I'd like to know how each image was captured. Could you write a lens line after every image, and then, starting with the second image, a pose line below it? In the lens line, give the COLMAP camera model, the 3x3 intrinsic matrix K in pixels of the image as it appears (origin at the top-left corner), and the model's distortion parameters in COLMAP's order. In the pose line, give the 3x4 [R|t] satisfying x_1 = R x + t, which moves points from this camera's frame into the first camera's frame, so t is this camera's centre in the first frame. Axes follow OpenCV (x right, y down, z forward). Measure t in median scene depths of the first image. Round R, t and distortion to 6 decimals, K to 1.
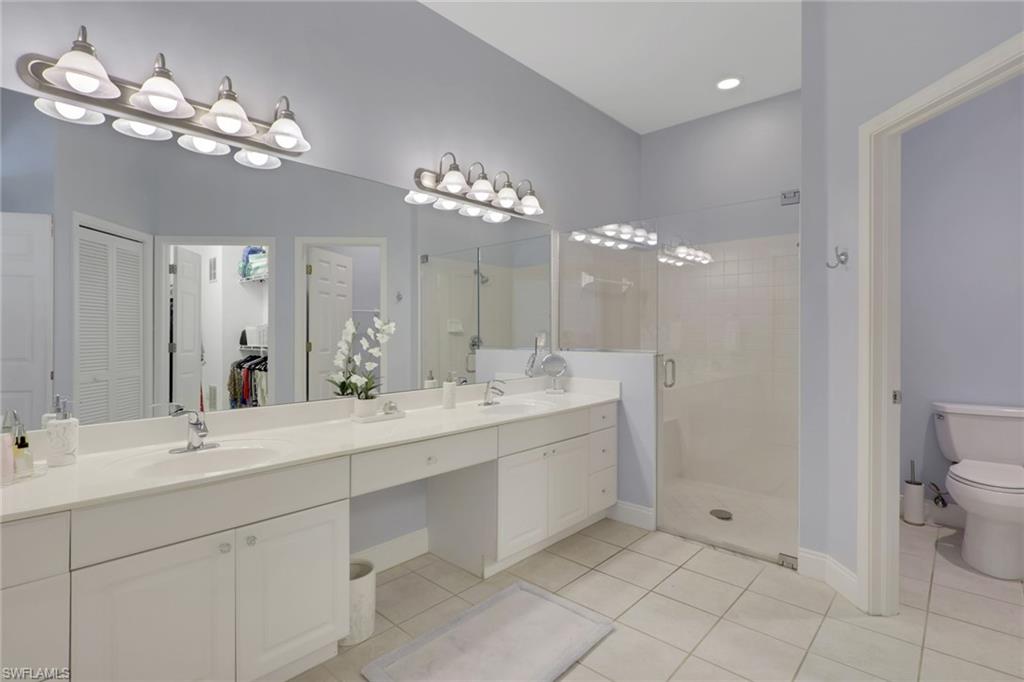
lens RADIAL K [[508.3, 0, 507.6], [0, 508.3, 344.1], [0, 0, 1]] dist [-0.021244, 0.000064]
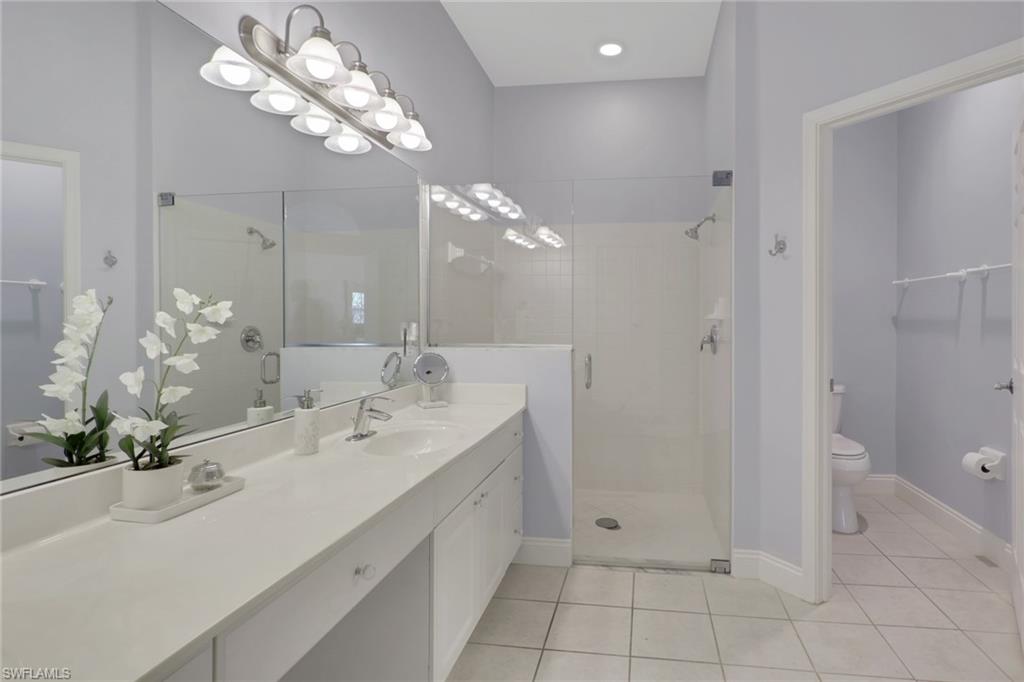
lens RADIAL K [[497.9, 0, 511.9], [0, 497.9, 331.8], [0, 0, 1]] dist [-0.016229, 0.000580]
pose [[0.810073, -0.009603, 0.586250, -0.262712], [0.012239, 0.999925, -0.000532, -0.008396], [-0.586201, 0.007606, 0.810130, 0.426510]]
